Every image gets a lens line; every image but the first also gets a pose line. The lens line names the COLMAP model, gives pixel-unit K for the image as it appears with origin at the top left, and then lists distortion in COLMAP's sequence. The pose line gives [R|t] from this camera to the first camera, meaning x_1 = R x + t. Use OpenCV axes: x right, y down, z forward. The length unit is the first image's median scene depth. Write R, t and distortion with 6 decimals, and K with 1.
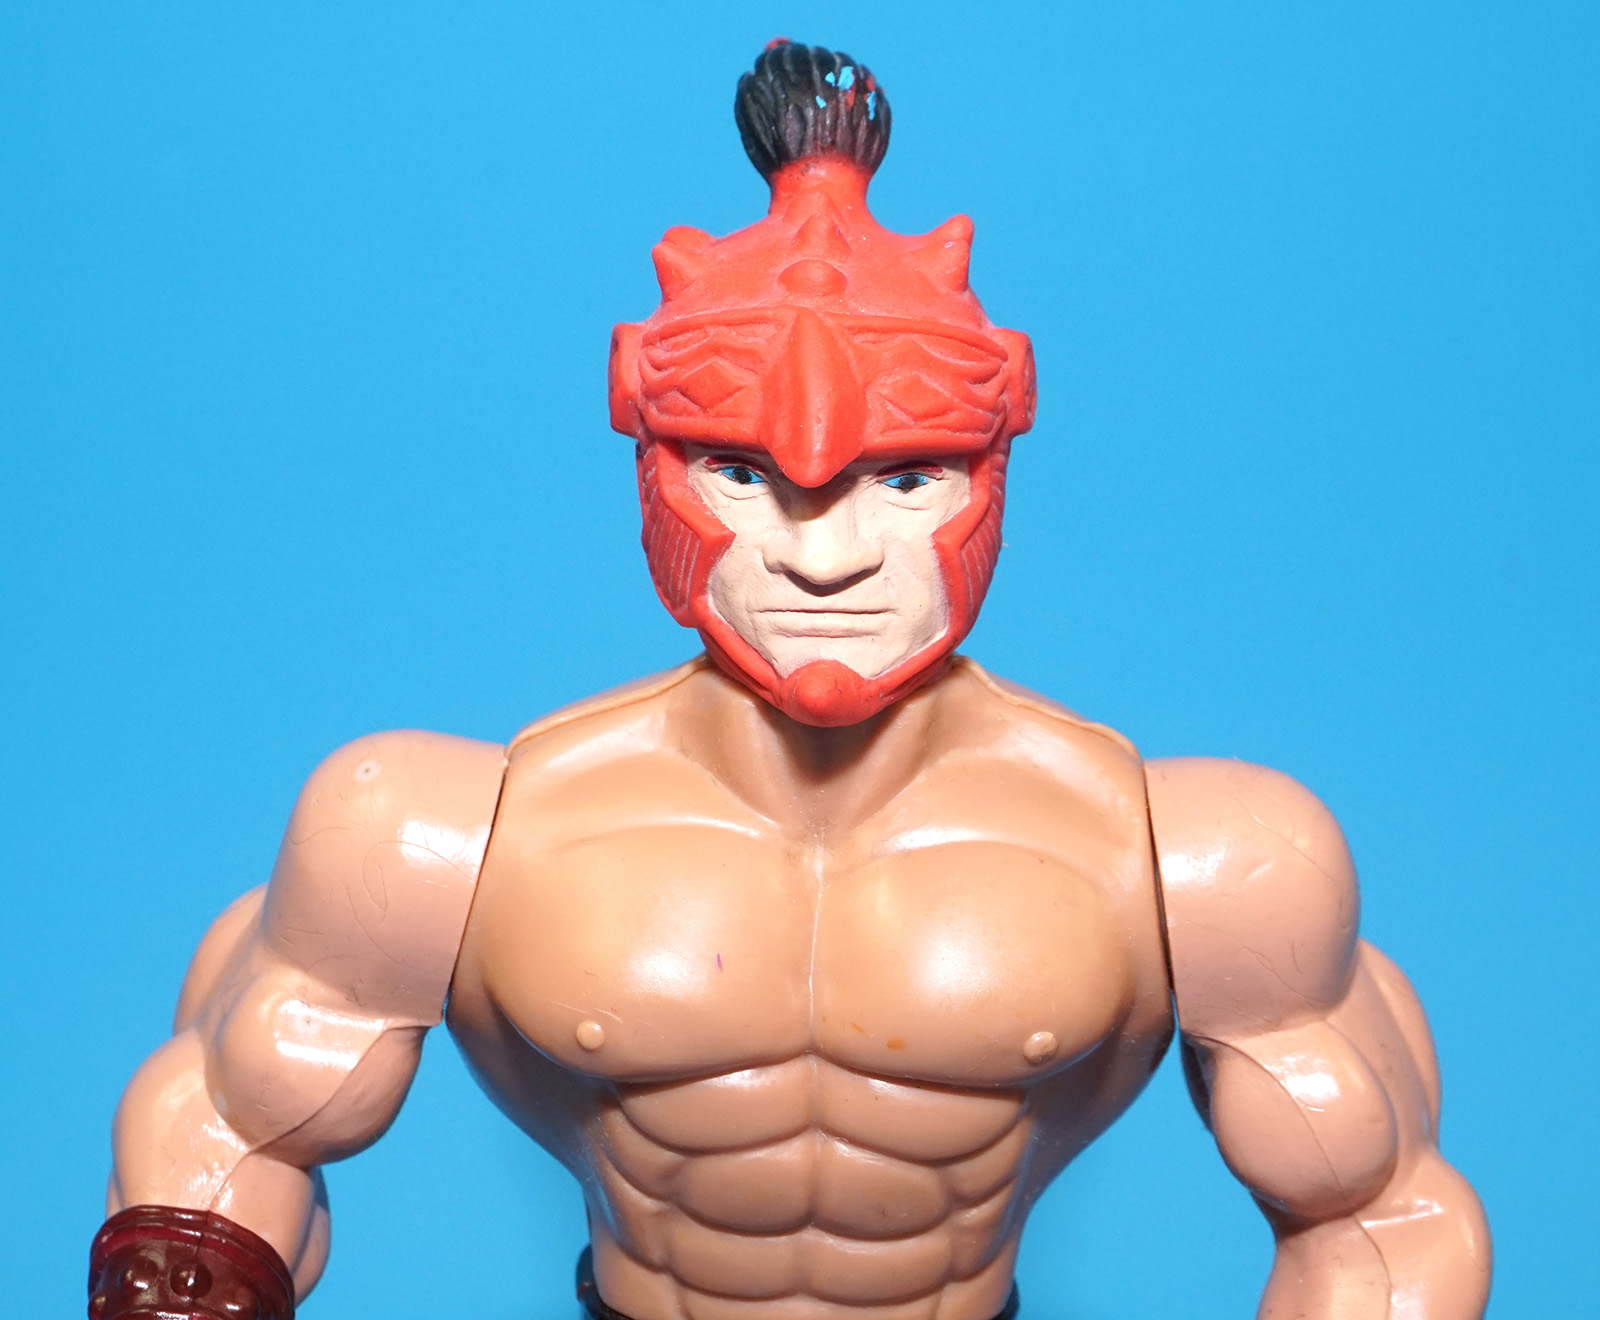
lens RADIAL K [[3345.1, 0, 797.8], [0, 3345.1, 668.6], [0, 0, 1]] dist [0.230683, 0.000000]
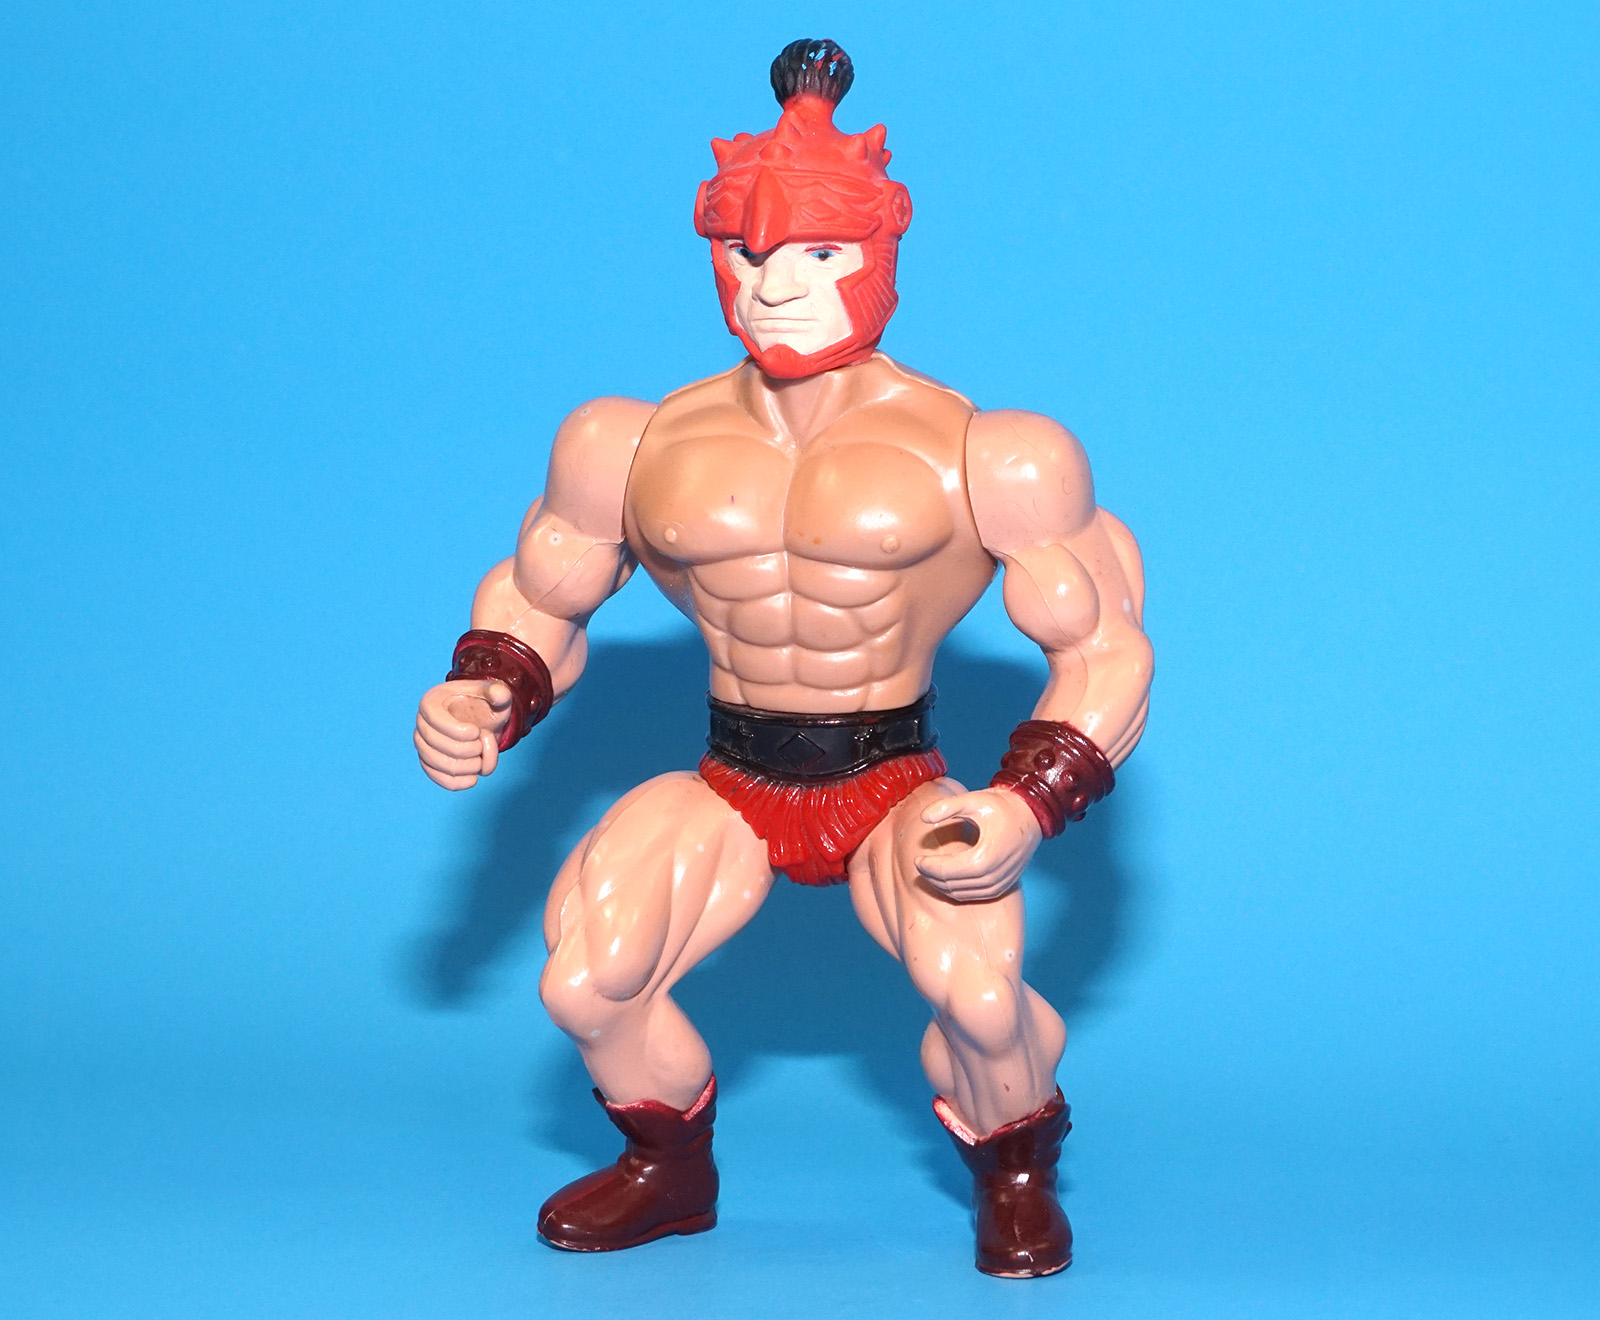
lens RADIAL K [[3345.1, 0, 798.8], [0, 3345.1, 658.3], [0, 0, 1]] dist [0.230683, 0.000000]
pose [[0.960814, 0.018908, -0.276547, 0.564860], [-0.025328, 0.999486, -0.019660, 0.220080], [0.276033, 0.025893, 0.960799, -0.900026]]
